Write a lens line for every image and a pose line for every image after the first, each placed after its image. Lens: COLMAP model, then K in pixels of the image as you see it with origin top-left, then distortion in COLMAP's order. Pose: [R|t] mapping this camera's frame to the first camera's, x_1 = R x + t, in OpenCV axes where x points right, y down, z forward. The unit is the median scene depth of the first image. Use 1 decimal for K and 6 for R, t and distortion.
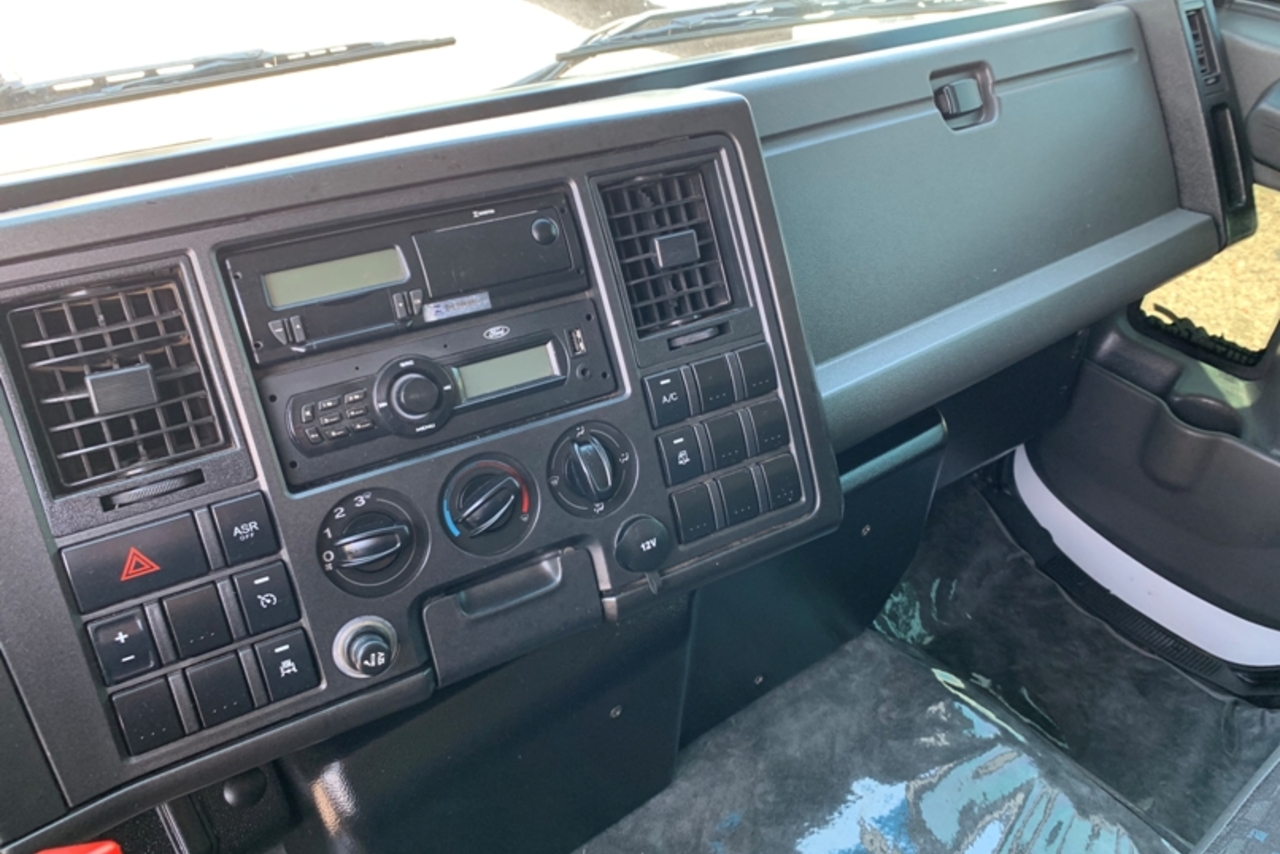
lens RADIAL K [[981.6, 0, 652.3], [0, 981.6, 429.2], [0, 0, 1]] dist [0.033077, -0.054708]
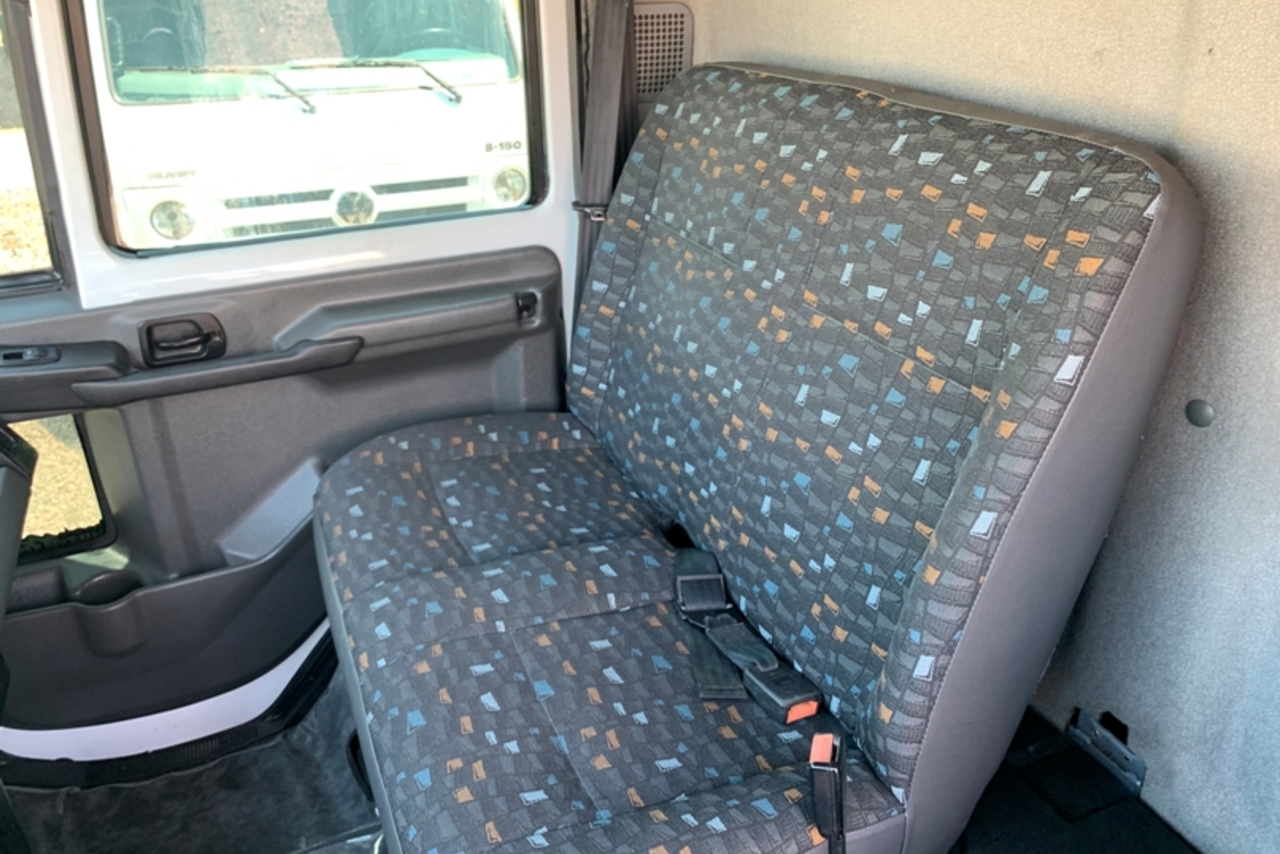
lens RADIAL K [[981.6, 0, 629.4], [0, 981.6, 437.8], [0, 0, 1]] dist [0.033077, -0.054708]
pose [[0.271636, -0.495542, 0.825016, -0.152244], [0.583843, 0.766334, 0.268065, -0.101524], [-0.765076, 0.408864, 0.497483, -0.138575]]
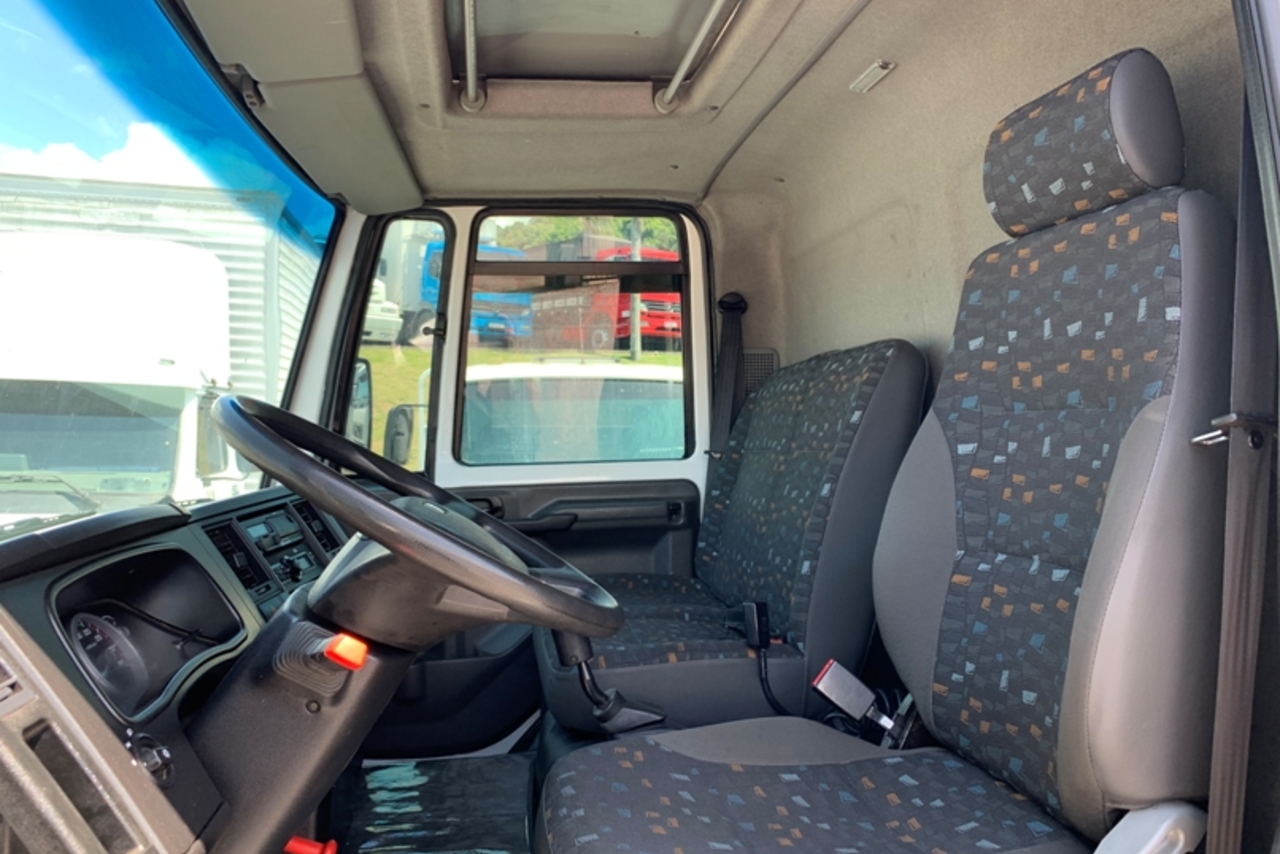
lens RADIAL K [[981.6, 0, 635.2], [0, 981.6, 424.4], [0, 0, 1]] dist [0.033077, -0.054708]
pose [[0.508608, -0.060460, 0.858873, -0.842593], [0.542690, 0.796944, -0.265270, 0.359418], [-0.668435, 0.601020, 0.438143, -0.428785]]
